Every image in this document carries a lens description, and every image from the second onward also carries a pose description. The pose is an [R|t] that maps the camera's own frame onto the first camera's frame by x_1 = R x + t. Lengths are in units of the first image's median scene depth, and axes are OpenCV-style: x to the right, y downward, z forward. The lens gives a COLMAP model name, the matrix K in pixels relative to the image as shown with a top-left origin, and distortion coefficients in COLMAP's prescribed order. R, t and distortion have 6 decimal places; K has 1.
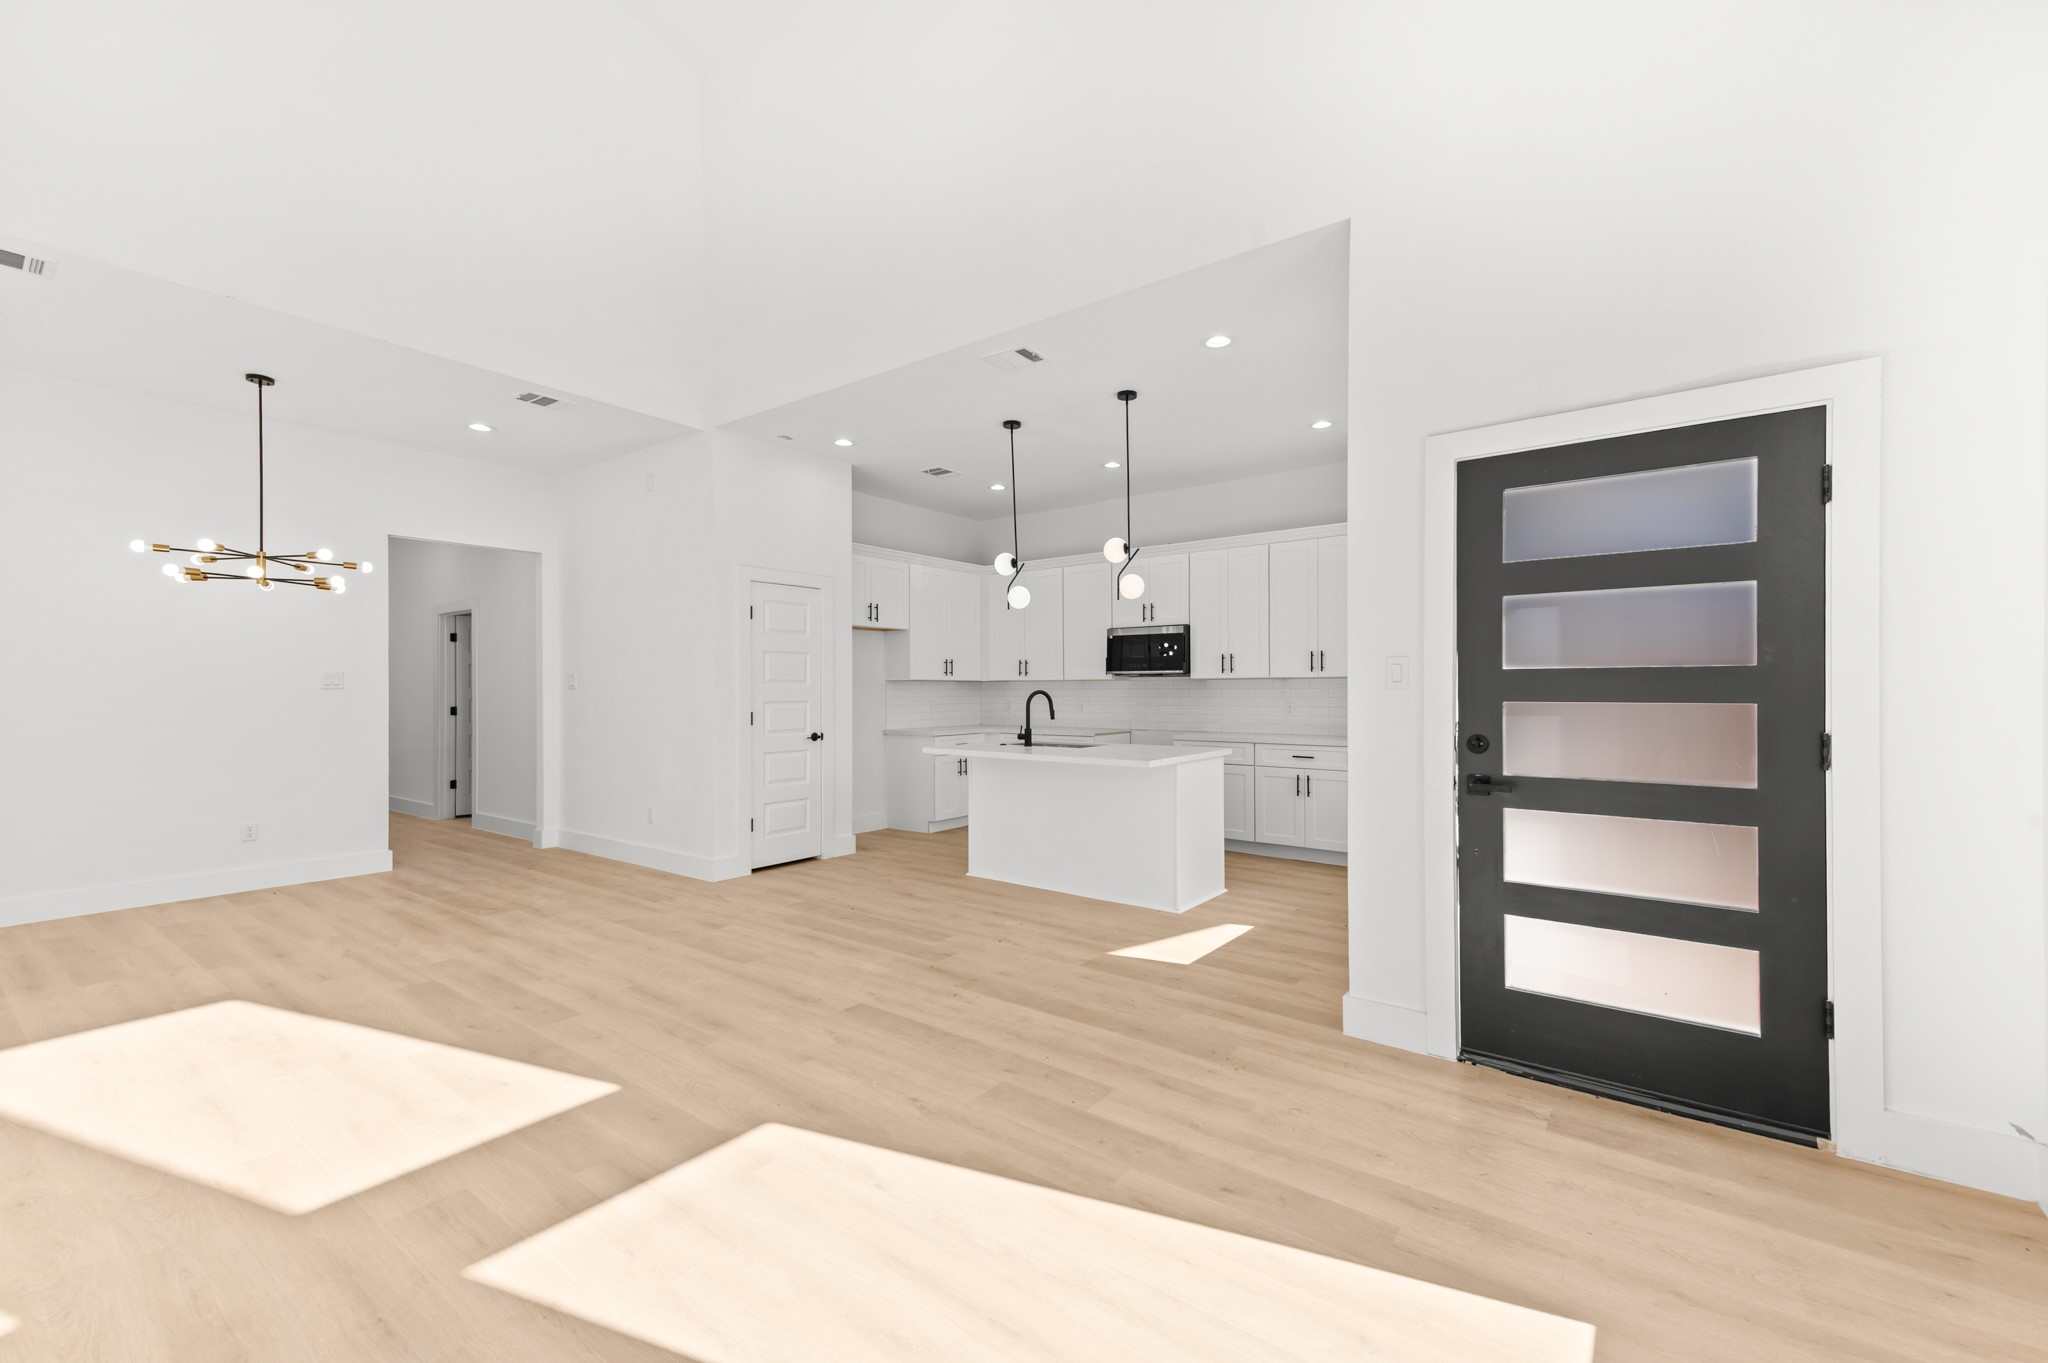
lens RADIAL K [[870.2, 0, 1084.7], [0, 870.2, 693.0], [0, 0, 1]] dist [0.026232, 0.000141]
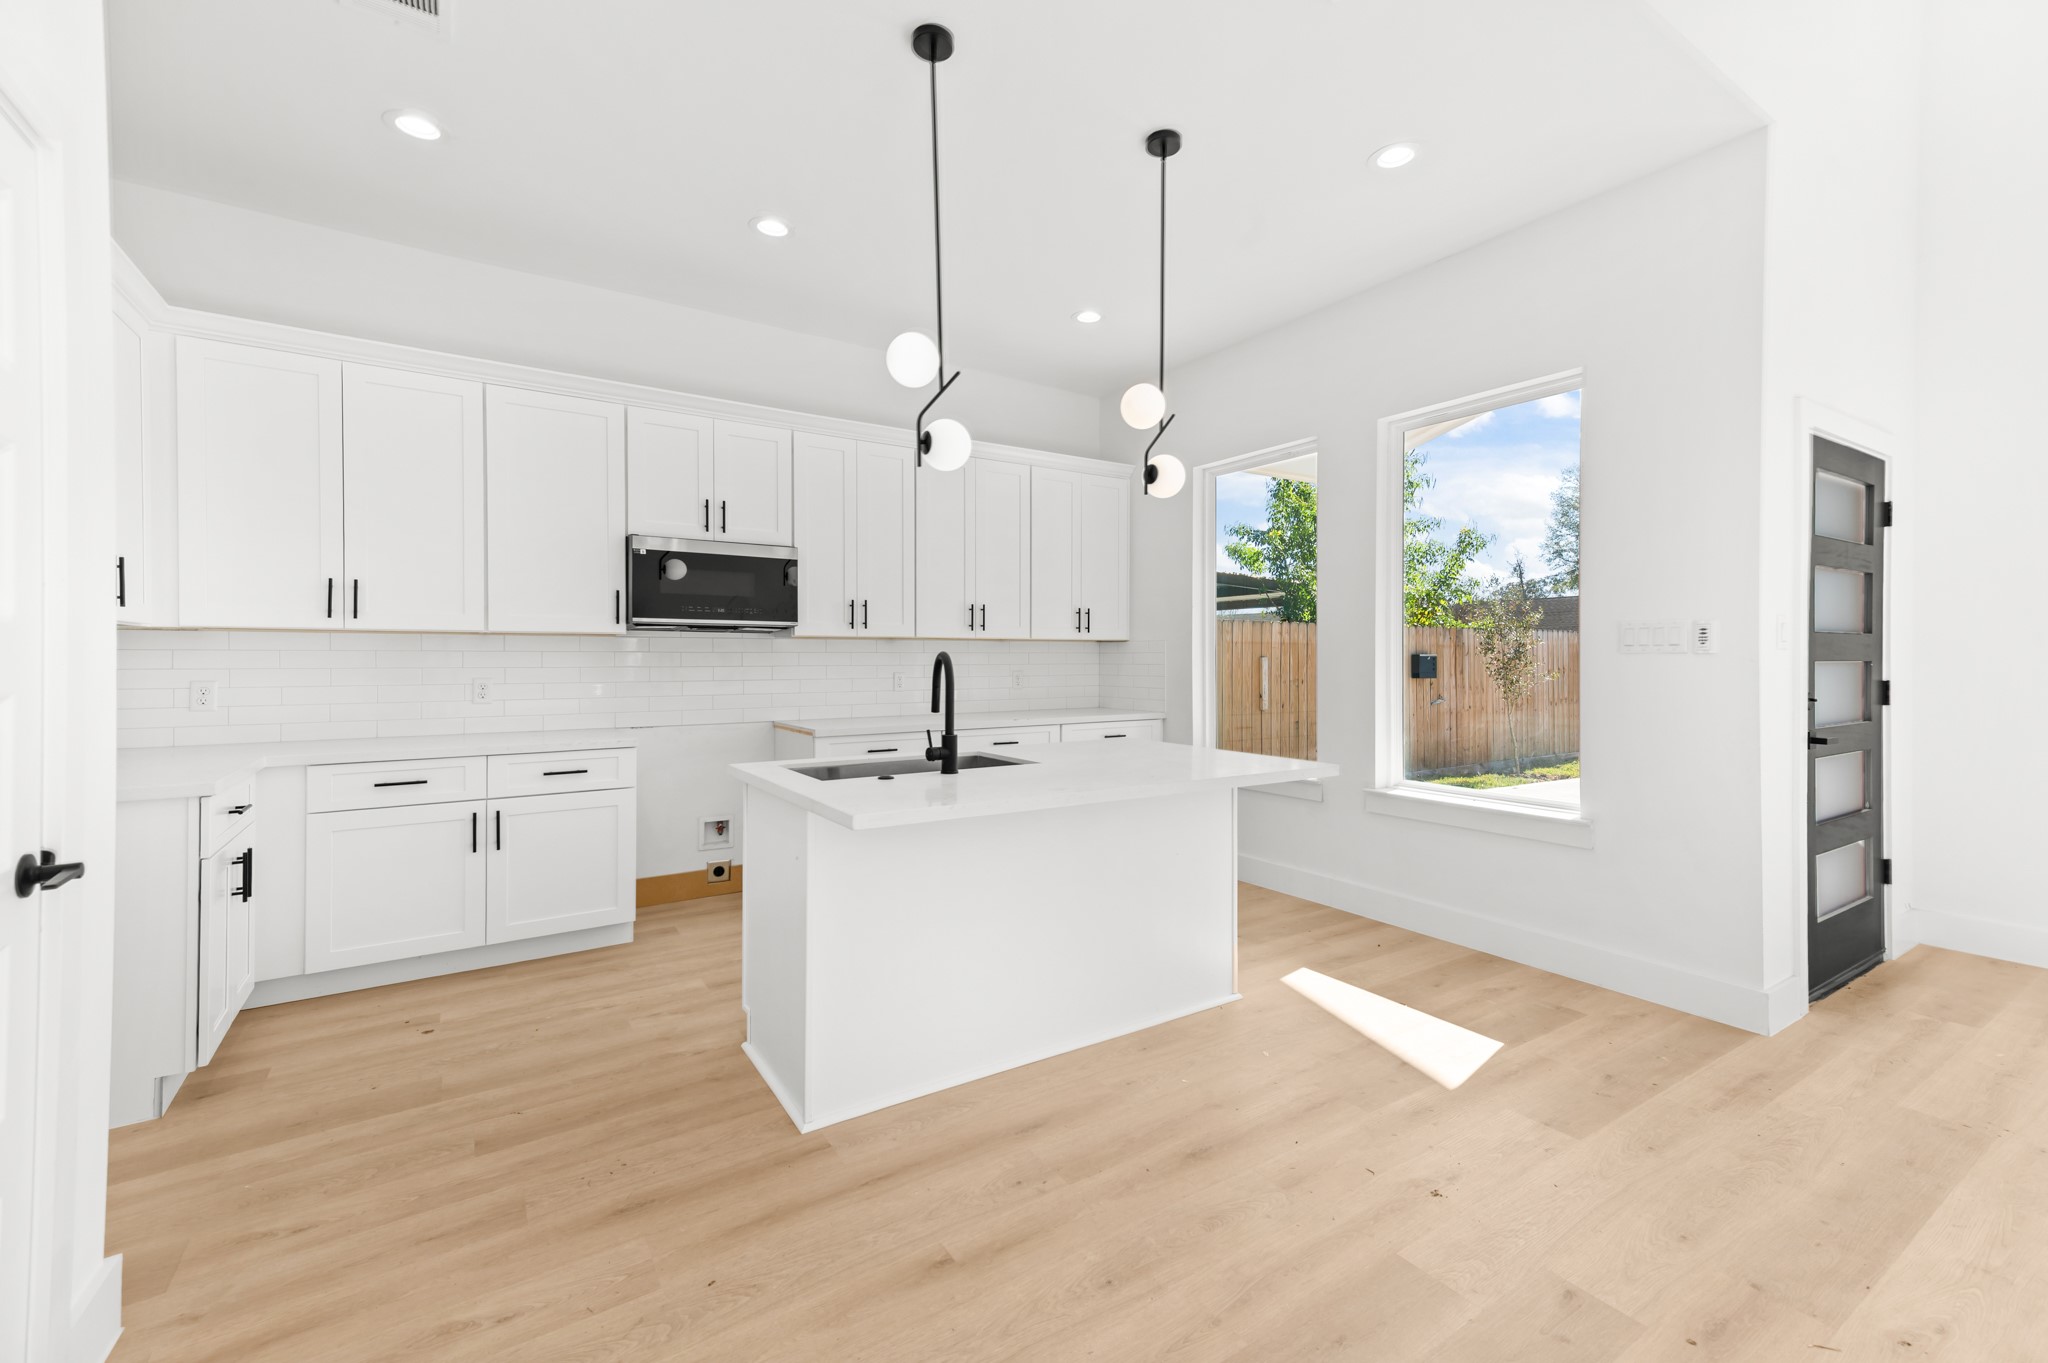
lens RADIAL K [[826.3, 0, 1051.1], [0, 826.3, 662.9], [0, 0, 1]] dist [0.023728, 0.000028]
pose [[0.372190, -0.004749, 0.928144, -0.437389], [0.005248, 0.999982, 0.003013, 0.001790], [-0.928142, 0.003750, 0.372208, 0.769152]]
